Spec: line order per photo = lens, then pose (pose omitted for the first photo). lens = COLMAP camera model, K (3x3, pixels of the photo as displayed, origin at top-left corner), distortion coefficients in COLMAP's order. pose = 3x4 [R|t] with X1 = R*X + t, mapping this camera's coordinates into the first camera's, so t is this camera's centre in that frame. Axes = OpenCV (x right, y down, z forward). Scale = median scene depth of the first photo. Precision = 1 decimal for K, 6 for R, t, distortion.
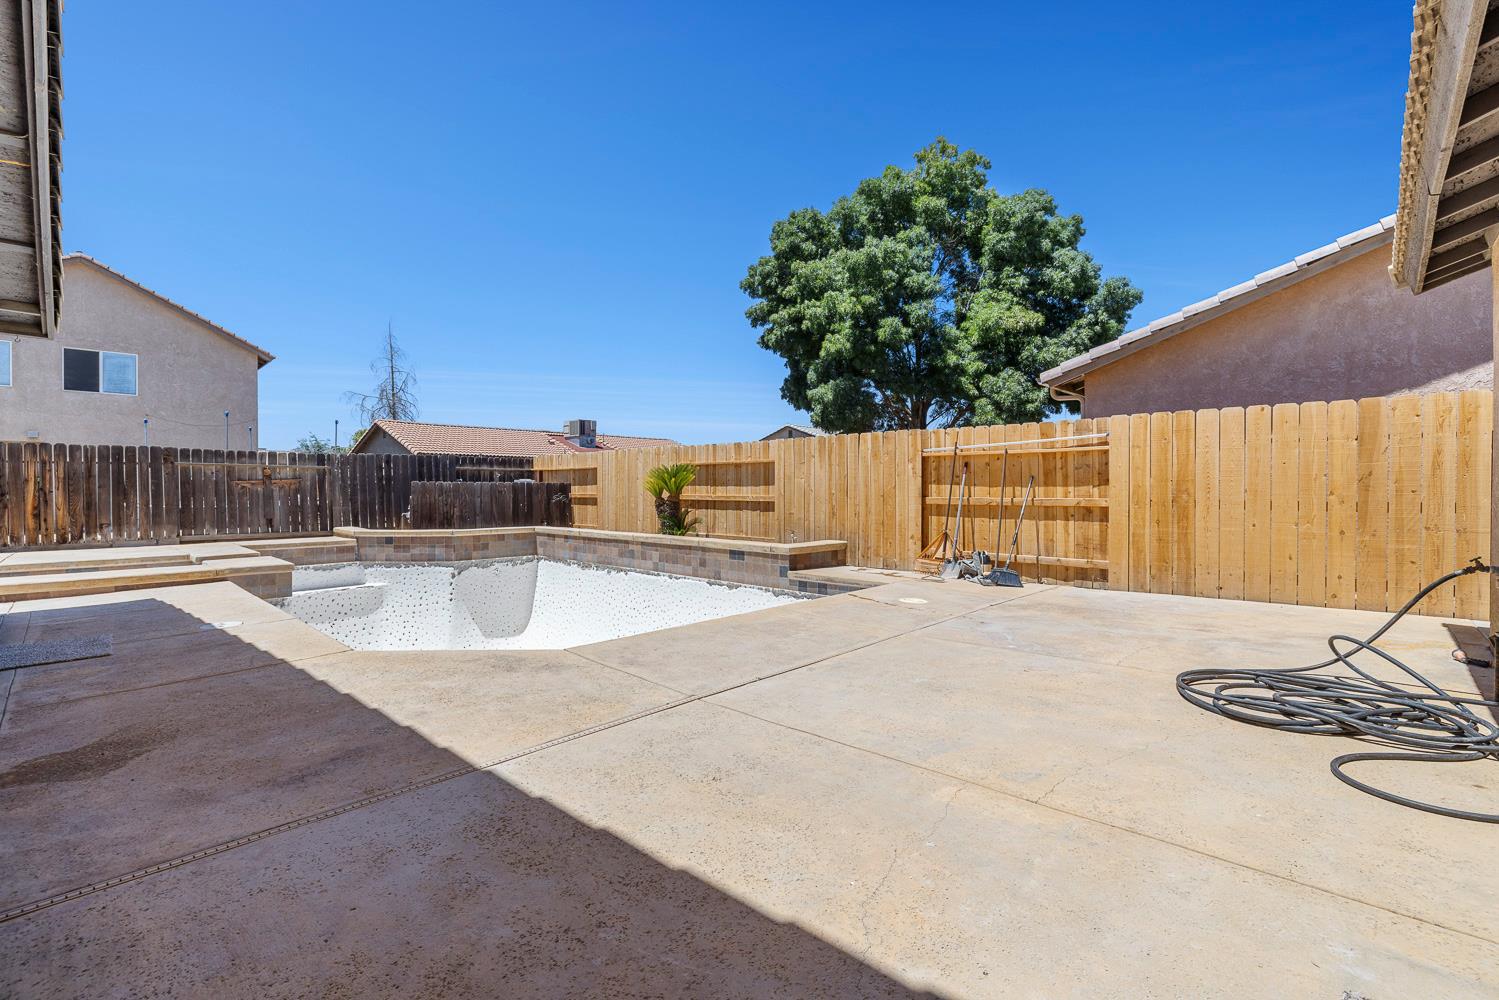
lens RADIAL K [[657.6, 0, 747.8], [0, 657.6, 494.5], [0, 0, 1]] dist [-0.001677, 0.000044]
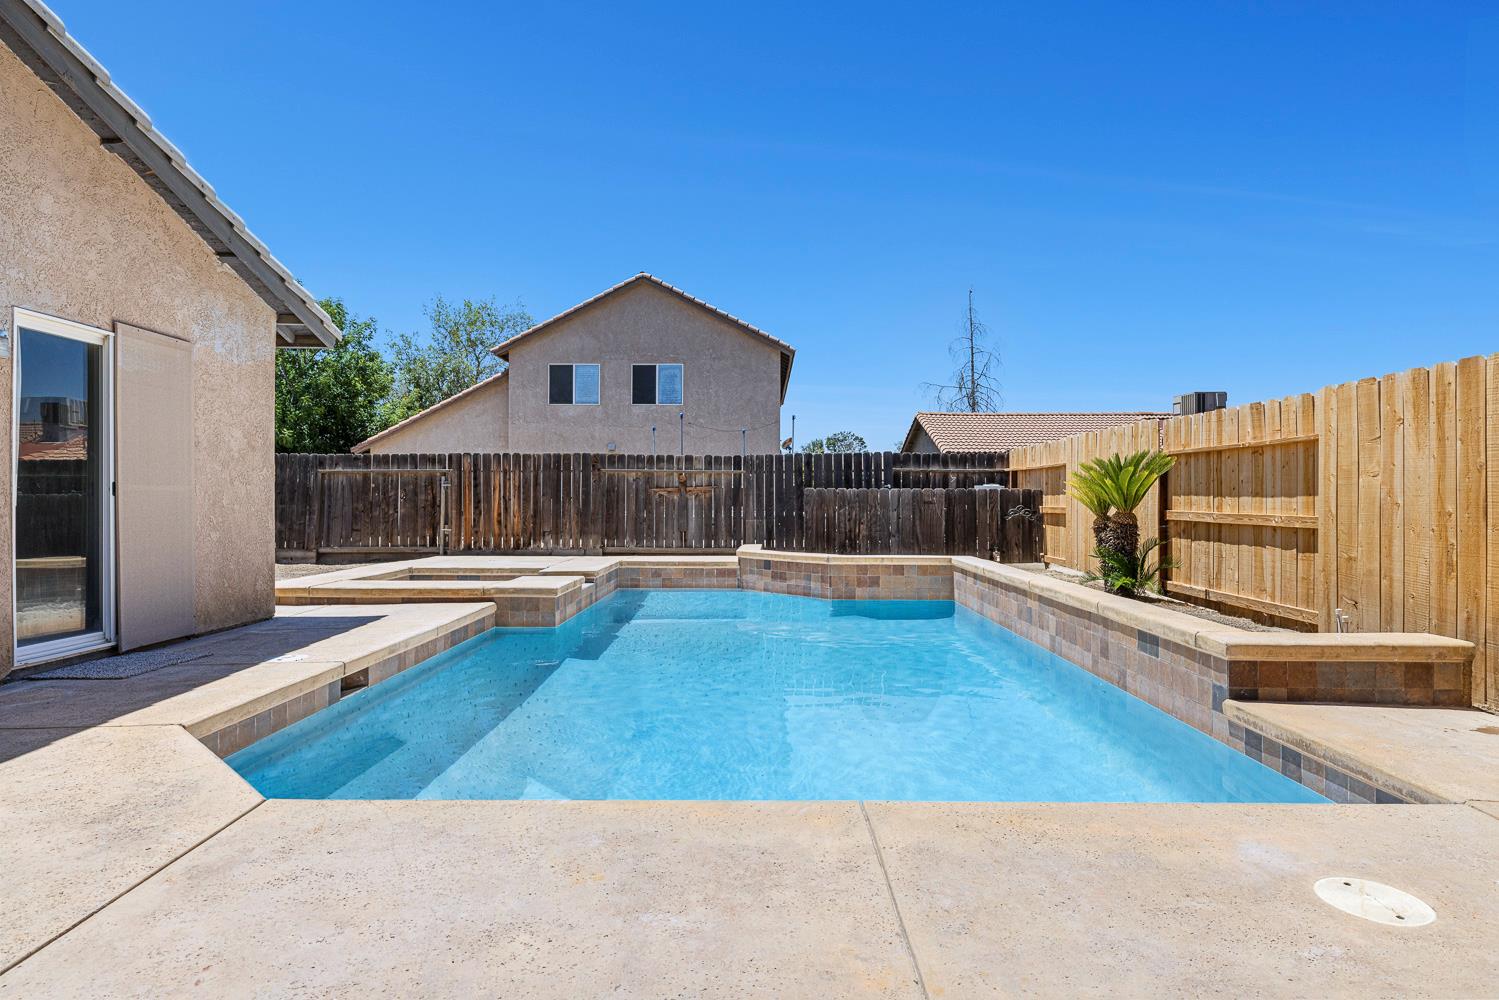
lens RADIAL K [[865.3, 0, 752.0], [0, 865.3, 497.4], [0, 0, 1]] dist [0.006347, -0.000808]
pose [[0.686610, 0.002940, -0.727020, 0.180292], [-0.010717, 0.999924, -0.006077, -0.002645], [0.726947, 0.011964, 0.686589, 0.292601]]
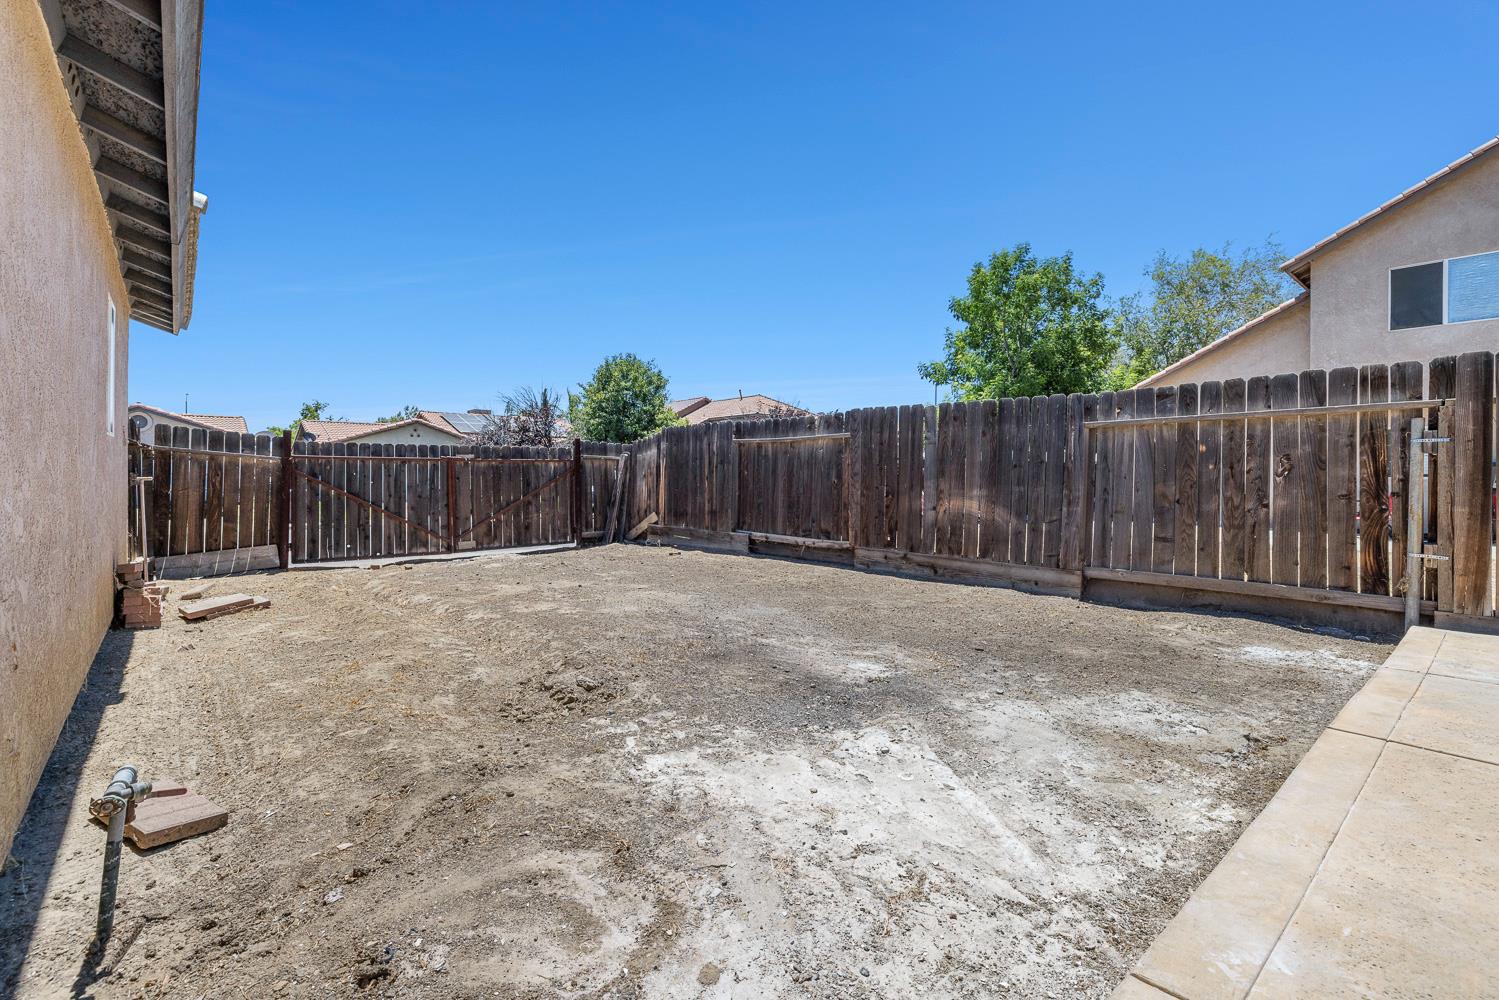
lens RADIAL K [[667.1, 0, 747.0], [0, 667.1, 485.3], [0, 0, 1]] dist [-0.003380, 0.000259]
pose [[-0.094580, 0.016599, -0.995379, -0.598610], [-0.010242, 0.999792, 0.017646, -0.000861], [0.995465, 0.011863, -0.094390, 0.479913]]
